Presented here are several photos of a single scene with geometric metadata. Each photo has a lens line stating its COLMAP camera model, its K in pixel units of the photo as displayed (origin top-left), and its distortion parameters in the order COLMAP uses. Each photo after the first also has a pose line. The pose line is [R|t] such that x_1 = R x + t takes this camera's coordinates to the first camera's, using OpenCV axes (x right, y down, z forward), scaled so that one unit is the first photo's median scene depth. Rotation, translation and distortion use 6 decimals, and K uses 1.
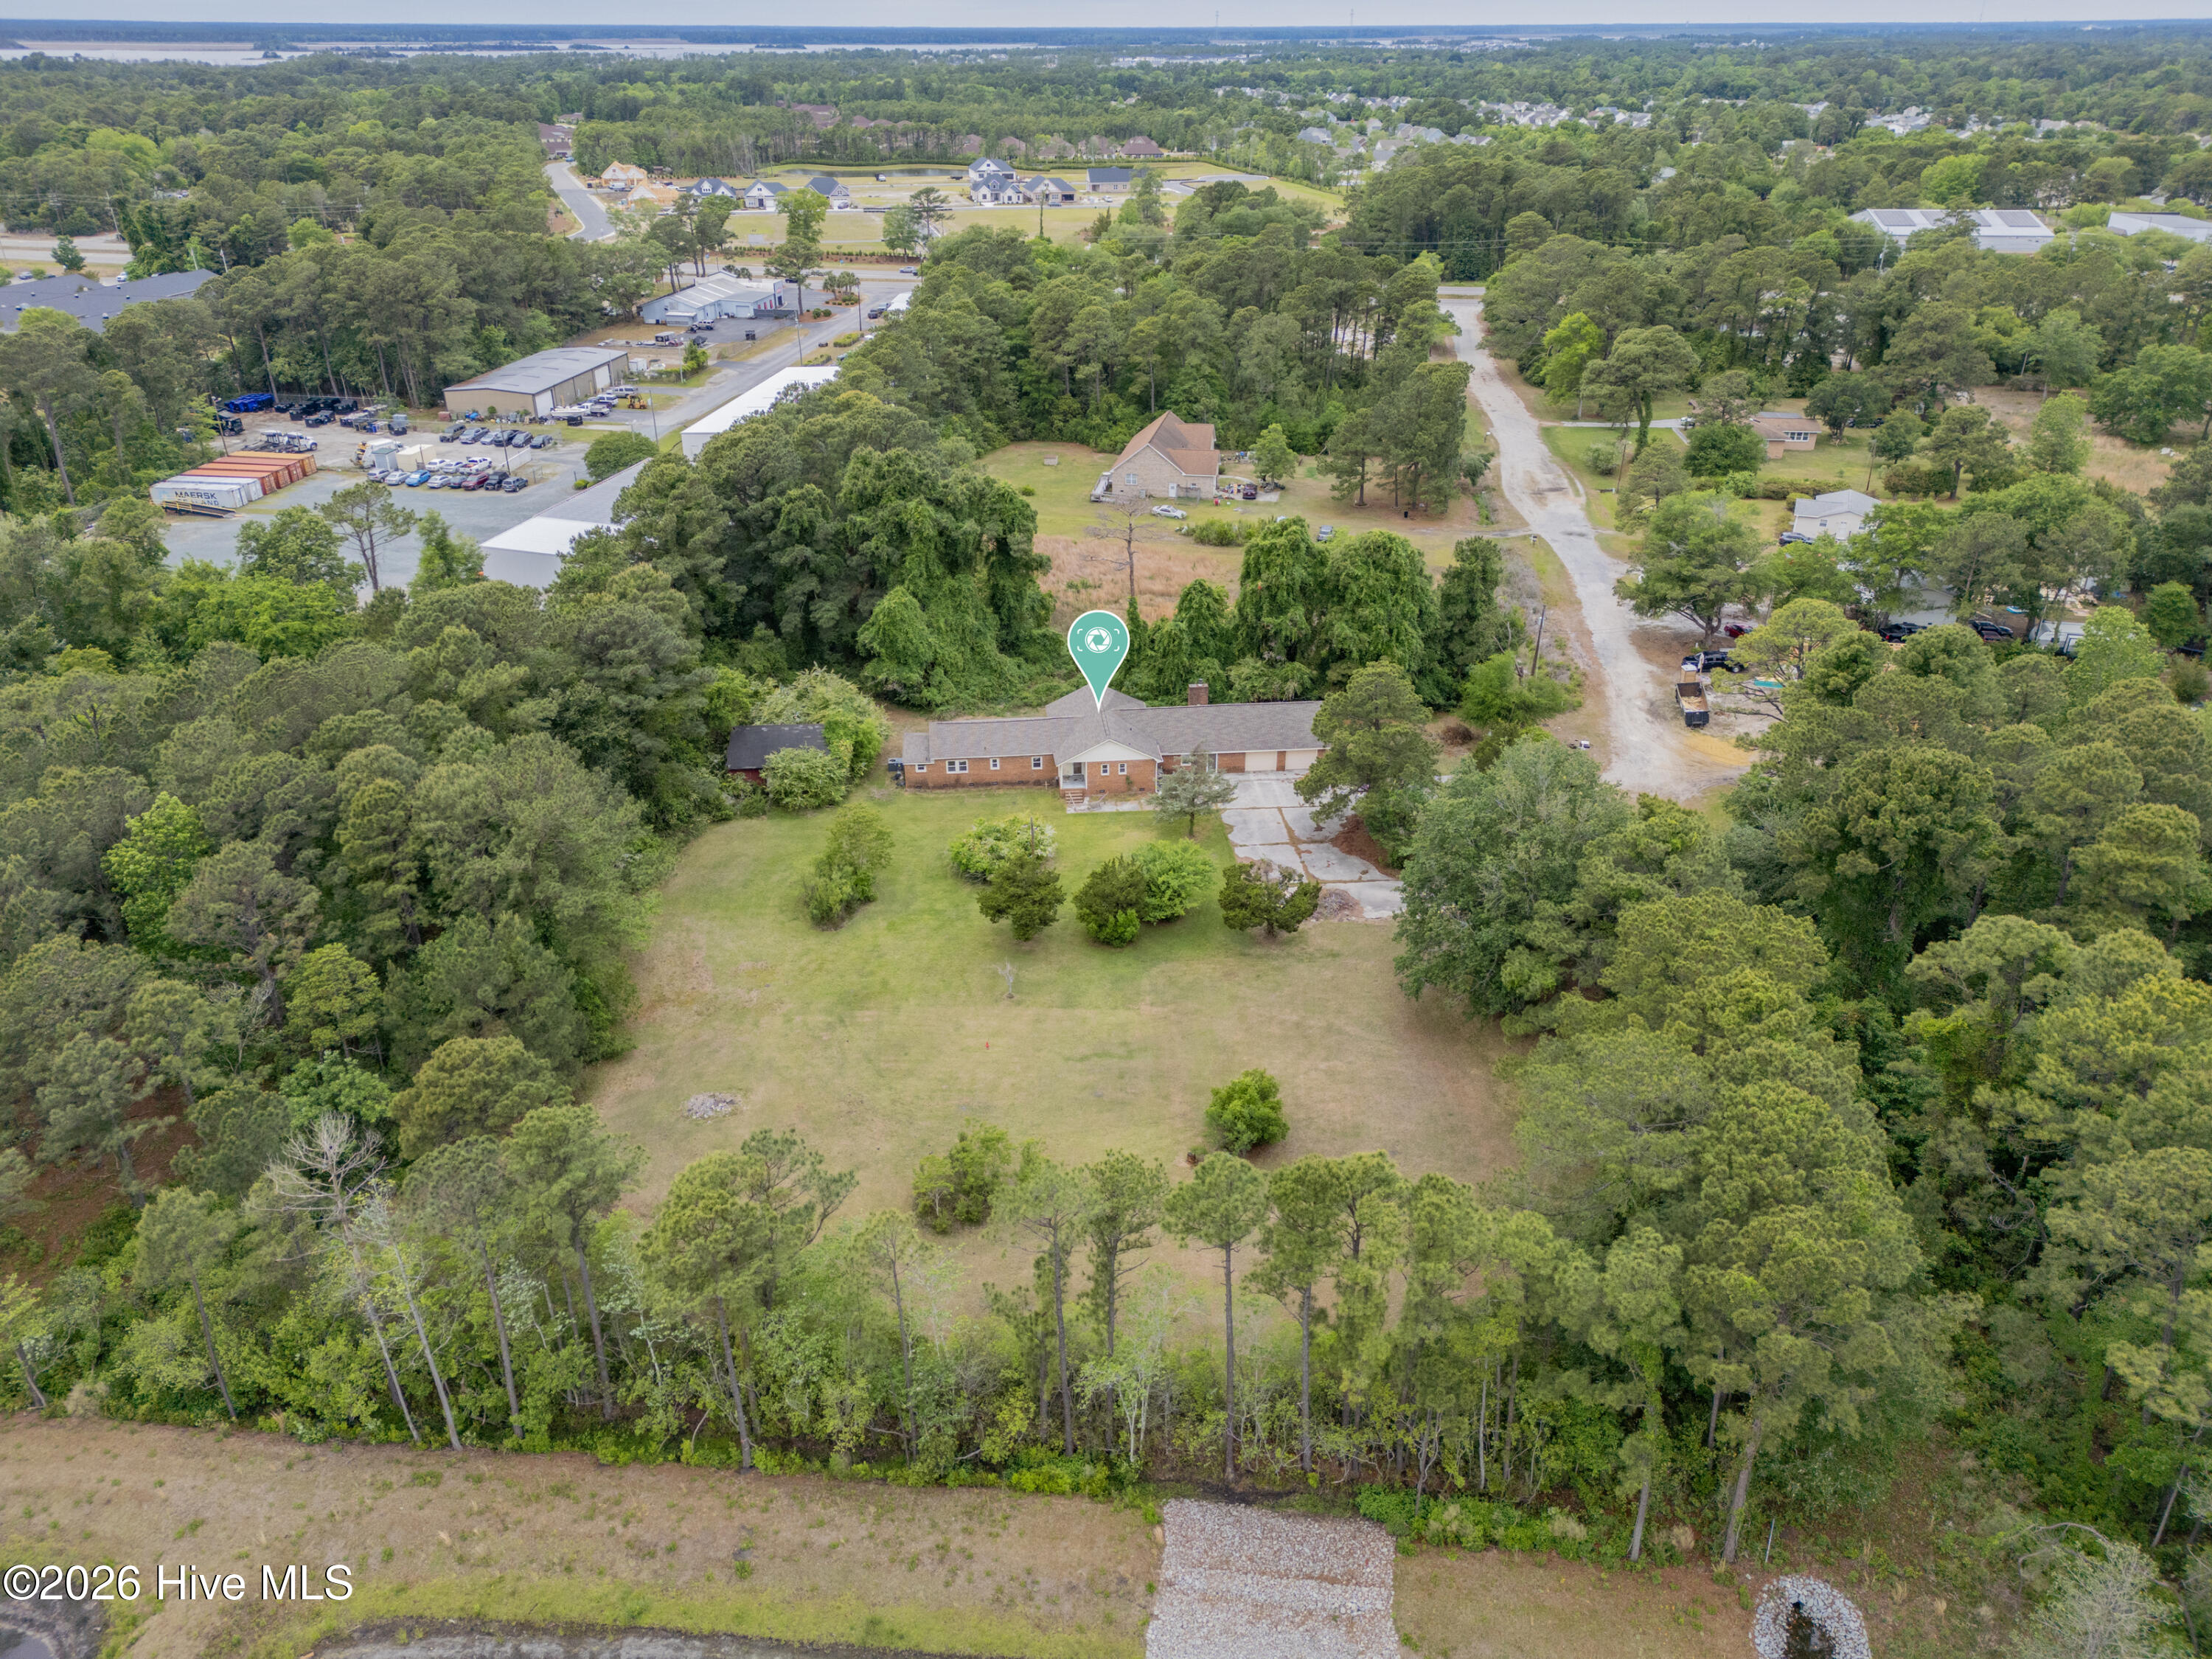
lens RADIAL K [[1564.8, 0, 1105.3], [0, 1564.8, 836.0], [0, 0, 1]] dist [0.064503, -0.054826]
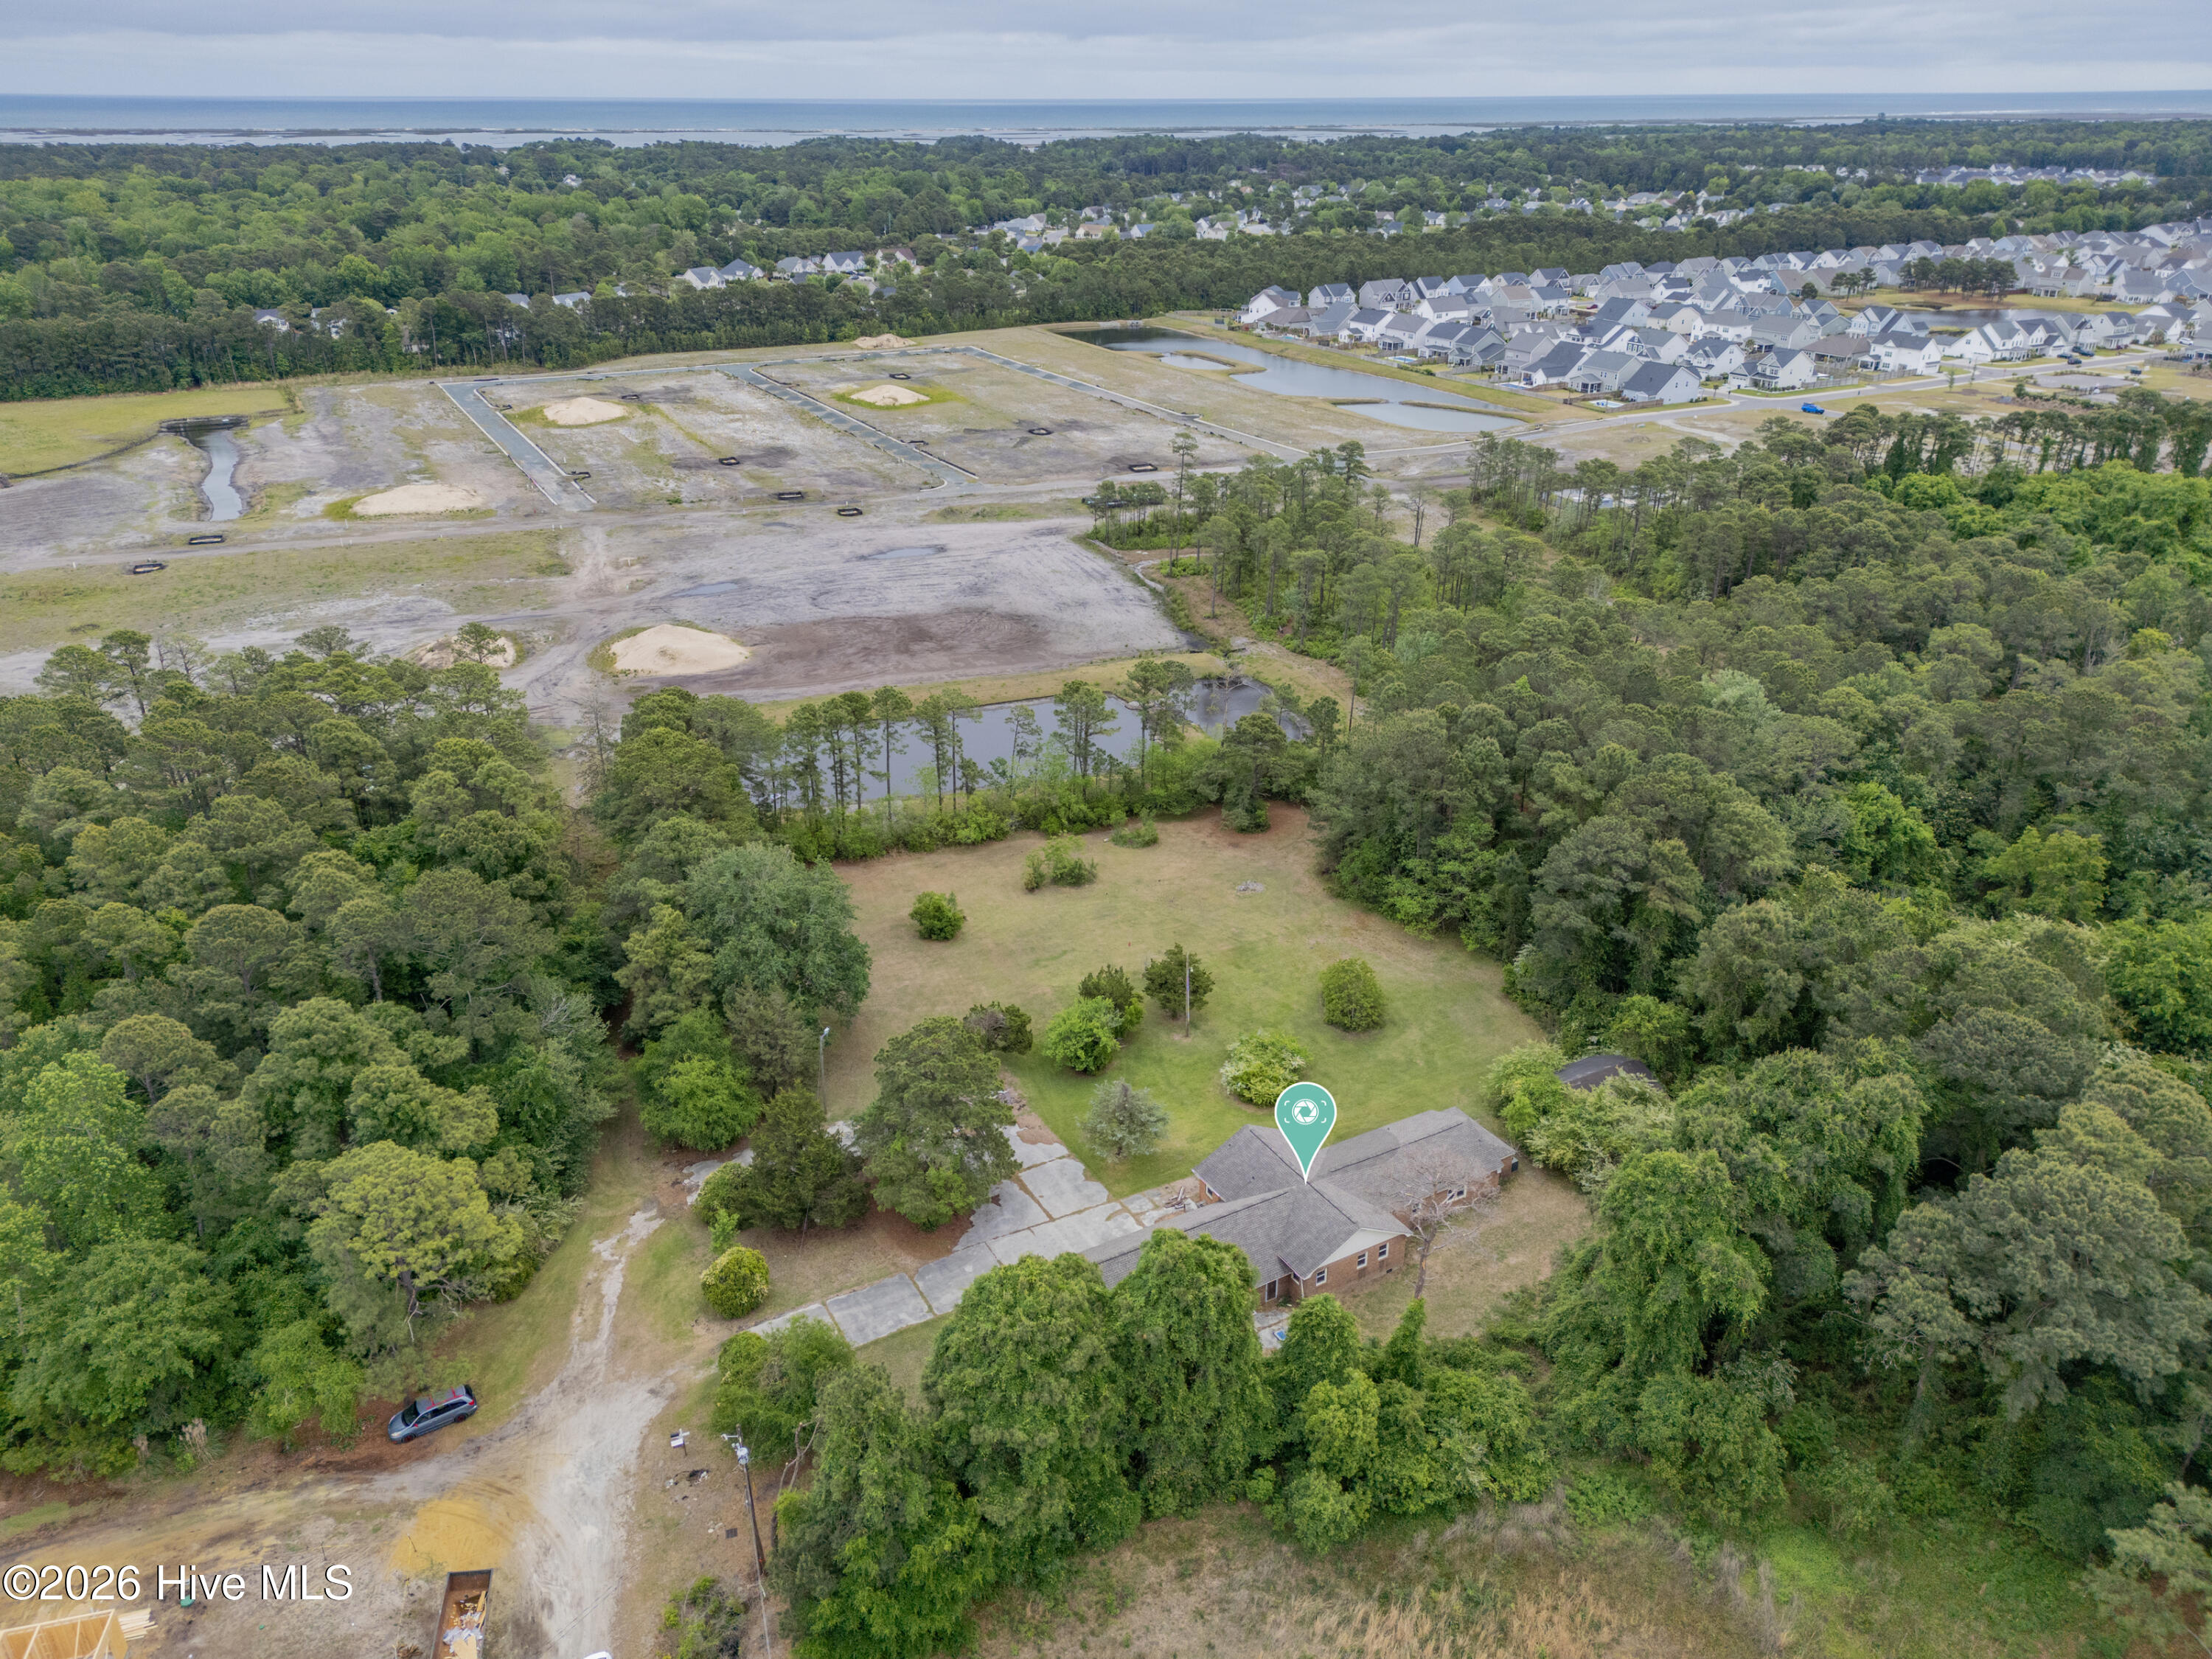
lens RADIAL K [[1567.3, 0, 1109.8], [0, 1567.3, 854.7], [0, 0, 1]] dist [0.052981, -0.041613]
pose [[-0.910976, 0.176267, -0.372896, 0.327202], [-0.183571, 0.636334, 0.749253, -0.704513], [0.369356, 0.751005, -0.547328, 1.185004]]
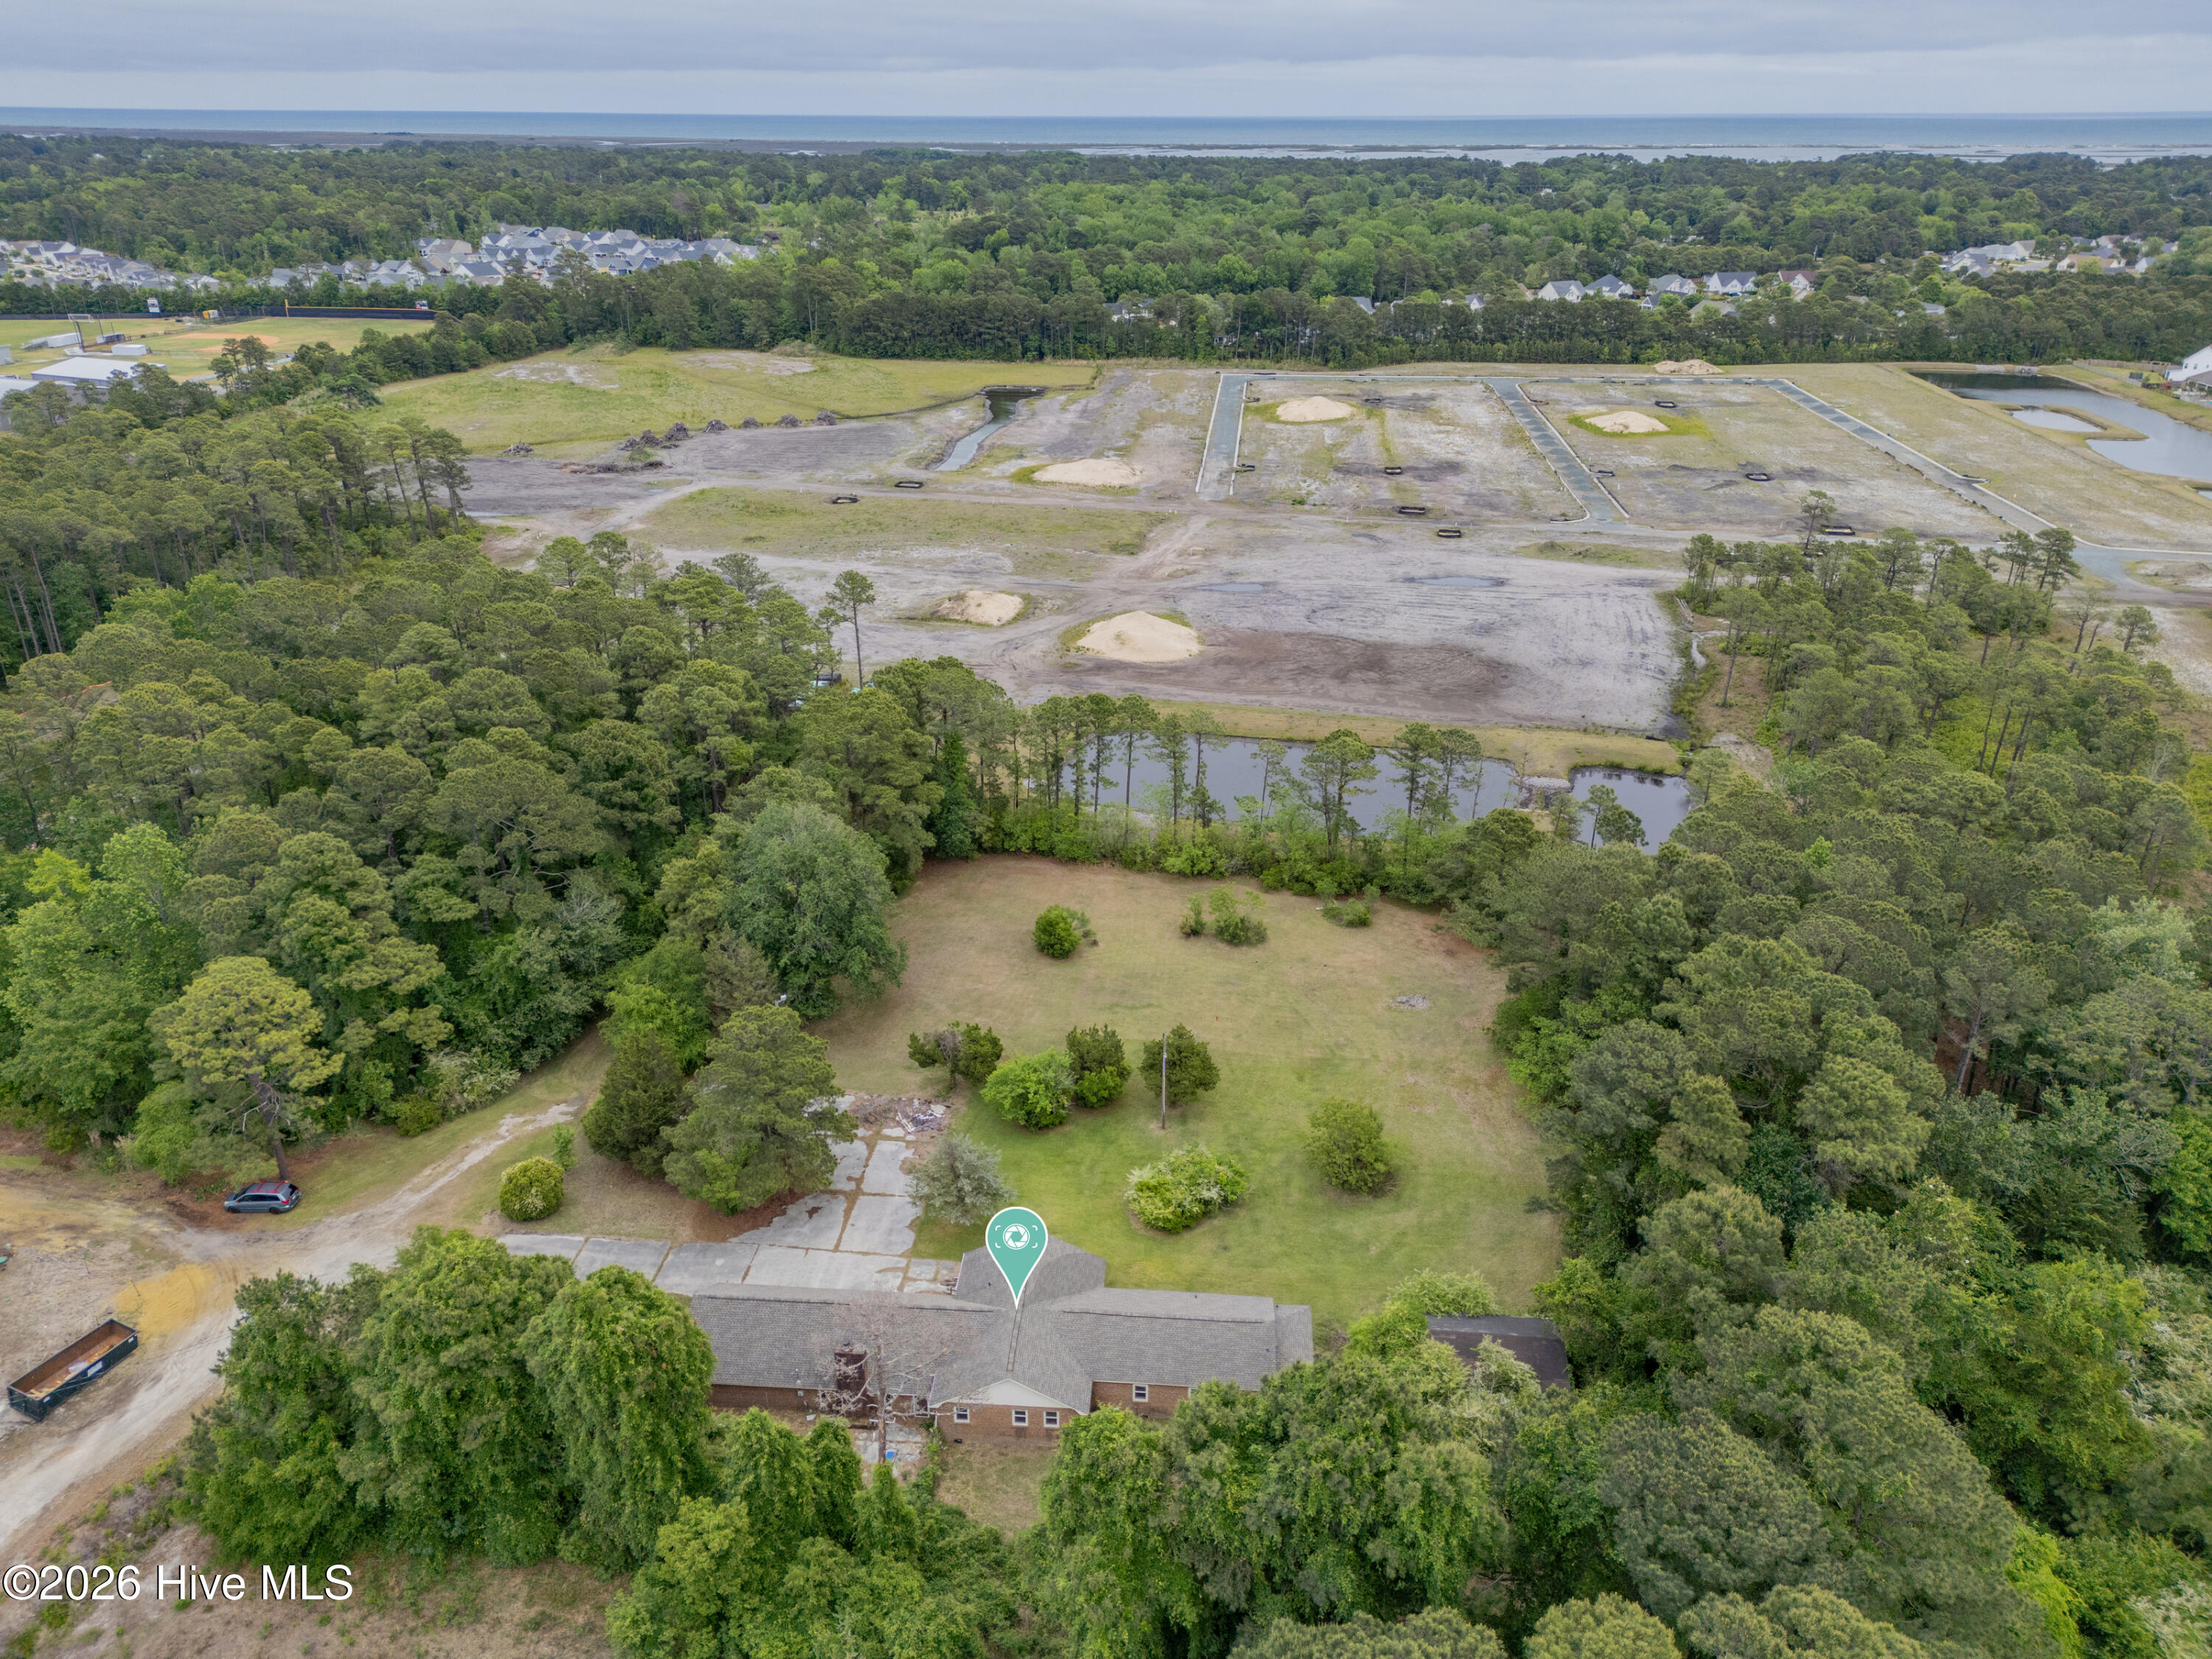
lens RADIAL K [[1586.1, 0, 1106.0], [0, 1586.1, 829.5], [0, 0, 1]] dist [0.057718, -0.043205]
pose [[-0.986025, -0.073184, 0.149662, -0.118991], [0.068368, 0.641463, 0.764102, -0.690329], [-0.151923, 0.763656, -0.627495, 1.183607]]
